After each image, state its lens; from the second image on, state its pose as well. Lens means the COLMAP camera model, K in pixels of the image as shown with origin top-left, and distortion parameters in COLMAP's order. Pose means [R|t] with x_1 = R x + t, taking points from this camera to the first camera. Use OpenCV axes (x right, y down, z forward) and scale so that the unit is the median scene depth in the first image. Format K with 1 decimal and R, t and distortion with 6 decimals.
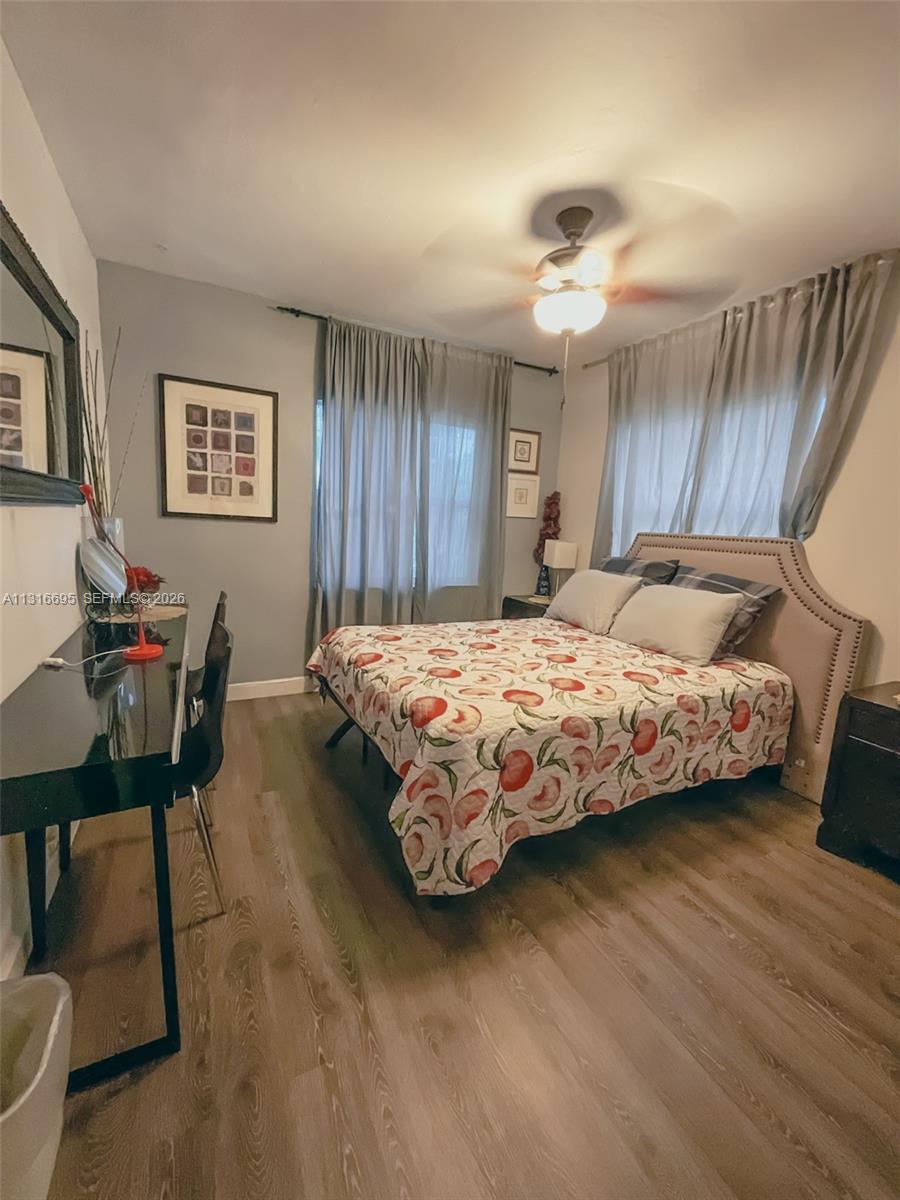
lens RADIAL K [[487.1, 0, 448.8], [0, 487.1, 600.6], [0, 0, 1]] dist [-0.004855, 0.000977]
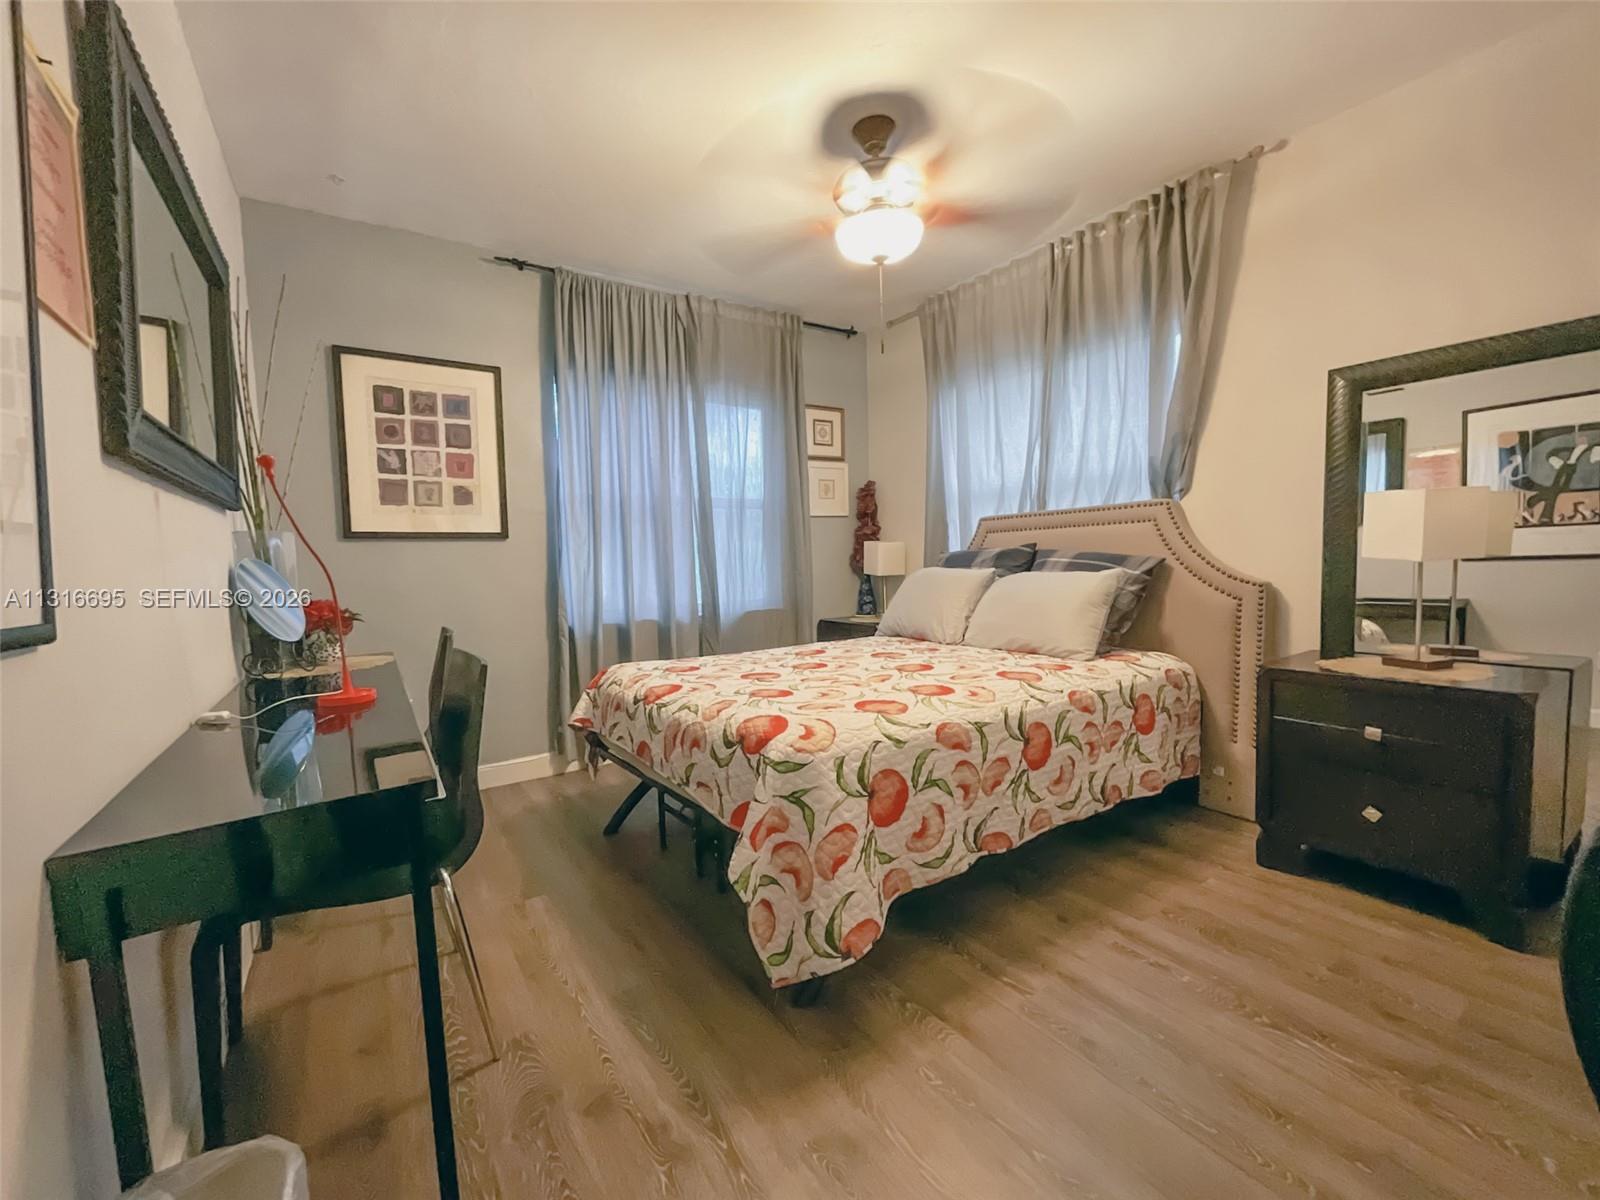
lens RADIAL K [[649.5, 0, 795.9], [0, 649.5, 601.2], [0, 0, 1]] dist [-0.004855, 0.000977]
pose [[0.989439, -0.088962, 0.114436, -0.065524], [0.099089, 0.991348, -0.086079, 0.088192], [-0.105788, 0.096509, 0.989694, -0.005746]]
